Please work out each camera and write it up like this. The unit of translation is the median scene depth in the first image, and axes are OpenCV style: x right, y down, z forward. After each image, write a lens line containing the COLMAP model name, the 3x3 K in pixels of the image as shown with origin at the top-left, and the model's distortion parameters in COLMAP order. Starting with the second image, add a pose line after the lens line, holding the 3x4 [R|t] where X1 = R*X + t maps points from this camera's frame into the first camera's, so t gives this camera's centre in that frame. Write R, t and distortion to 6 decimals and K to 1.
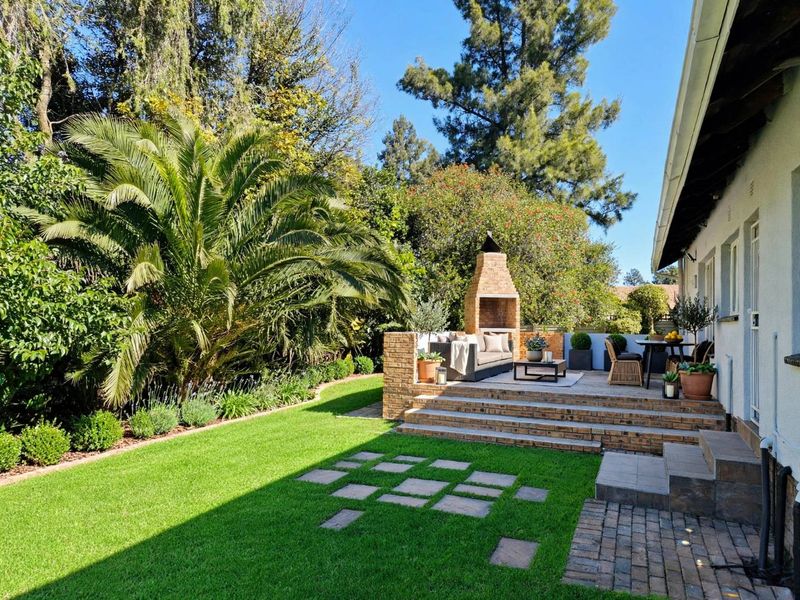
lens RADIAL K [[541.2, 0, 394.3], [0, 541.2, 304.4], [0, 0, 1]] dist [0.086868, -0.065864]
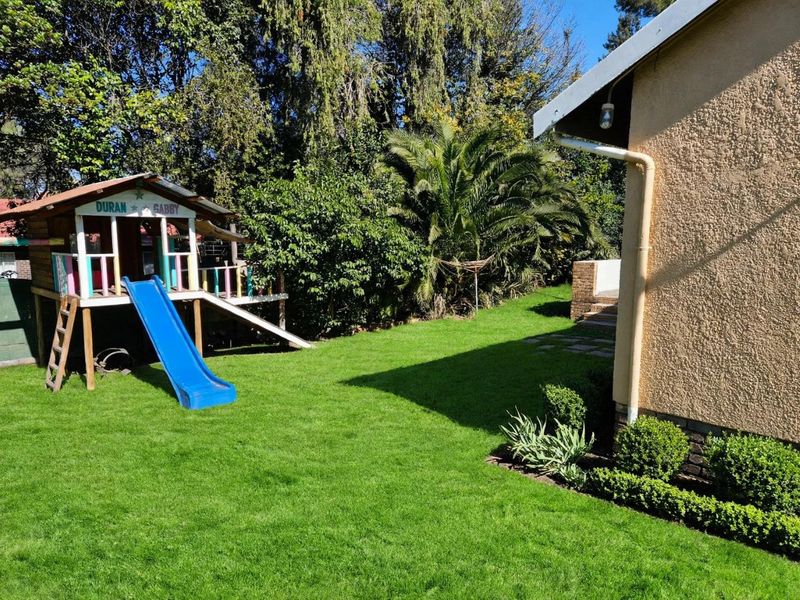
lens RADIAL K [[541.2, 0, 394.3], [0, 541.2, 304.4], [0, 0, 1]] dist [0.086868, -0.065864]
pose [[0.927708, 0.035093, -0.371655, 0.087180], [0.023273, 0.988198, 0.151402, -0.070883], [0.372582, -0.149106, 0.915942, -0.575900]]
